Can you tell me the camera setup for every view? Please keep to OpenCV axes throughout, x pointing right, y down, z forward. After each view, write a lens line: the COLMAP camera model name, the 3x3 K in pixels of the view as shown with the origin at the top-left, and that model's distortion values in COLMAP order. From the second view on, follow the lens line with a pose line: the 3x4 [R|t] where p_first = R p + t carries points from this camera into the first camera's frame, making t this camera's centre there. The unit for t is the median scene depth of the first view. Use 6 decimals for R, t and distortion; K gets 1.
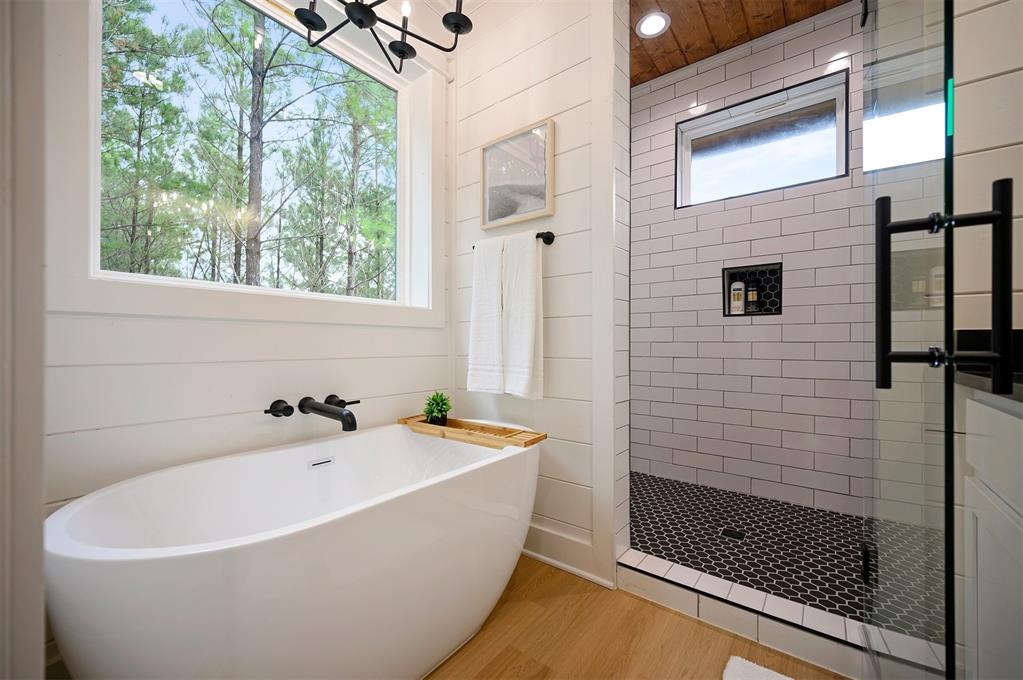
lens RADIAL K [[404.5, 0, 514.9], [0, 404.5, 341.4], [0, 0, 1]] dist [0.000780, -0.000209]
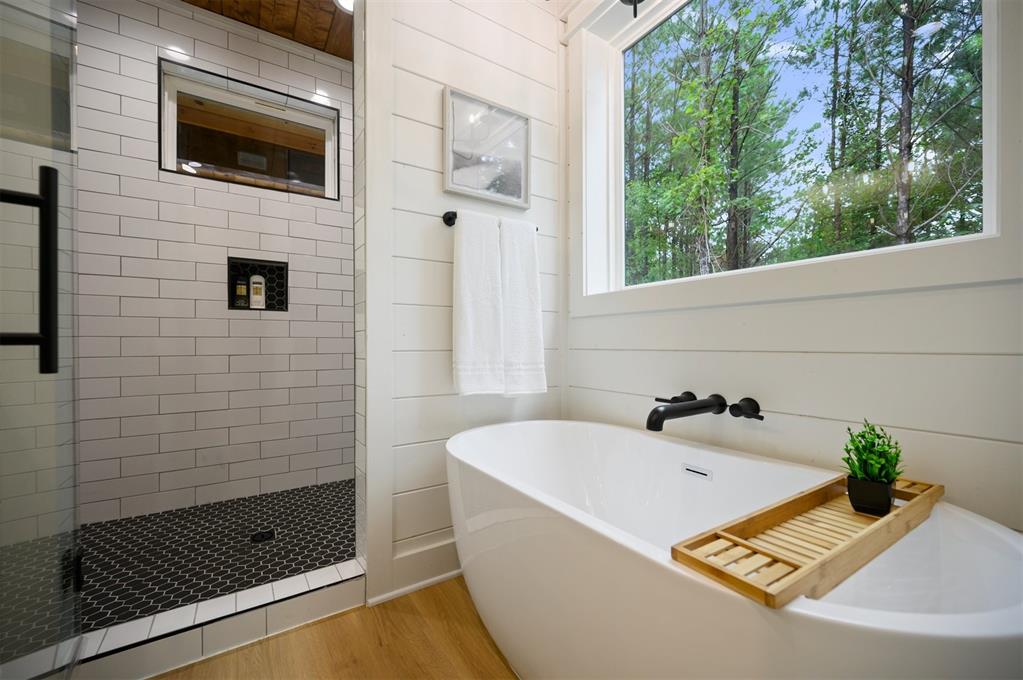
lens RADIAL K [[404.5, 0, 511.8], [0, 404.5, 344.3], [0, 0, 1]] dist [0.000780, -0.000209]
pose [[0.356469, -0.006770, 0.934283, -0.118074], [-0.008330, 0.999911, 0.010424, 0.001705], [-0.934270, -0.011498, 0.356381, 0.088945]]
